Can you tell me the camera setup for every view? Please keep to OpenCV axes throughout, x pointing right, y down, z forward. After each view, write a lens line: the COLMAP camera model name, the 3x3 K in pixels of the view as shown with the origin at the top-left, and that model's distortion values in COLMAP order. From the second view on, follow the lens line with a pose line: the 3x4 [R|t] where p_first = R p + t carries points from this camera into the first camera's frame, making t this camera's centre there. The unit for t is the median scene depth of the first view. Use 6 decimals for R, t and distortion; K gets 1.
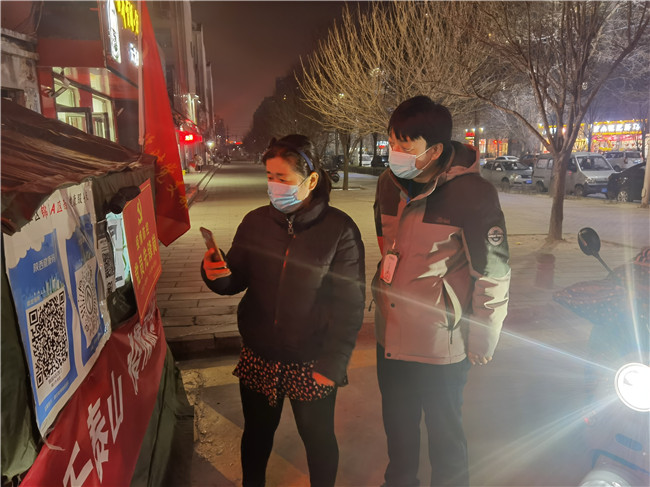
lens RADIAL K [[511.9, 0, 322.0], [0, 511.9, 246.1], [0, 0, 1]] dist [0.026959, -0.028847]
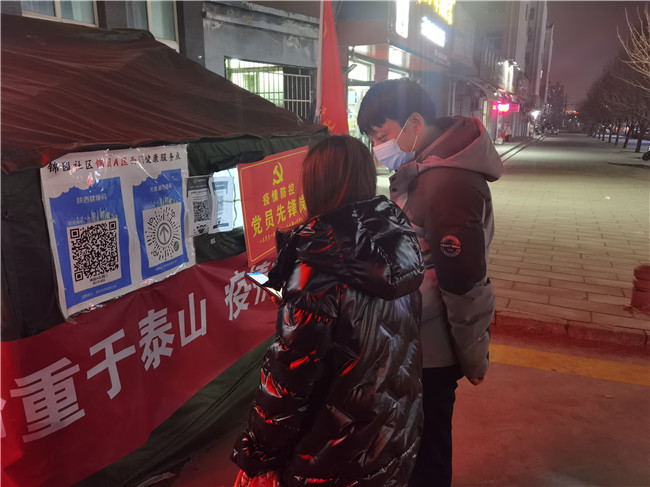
lens RADIAL K [[511.9, 0, 312.1], [0, 511.9, 242.8], [0, 0, 1]] dist [0.026959, -0.028847]
pose [[0.805472, 0.144977, -0.574627, 0.107842], [-0.116541, 0.989432, 0.086271, -0.005516], [0.581061, -0.002522, 0.813856, 0.023882]]
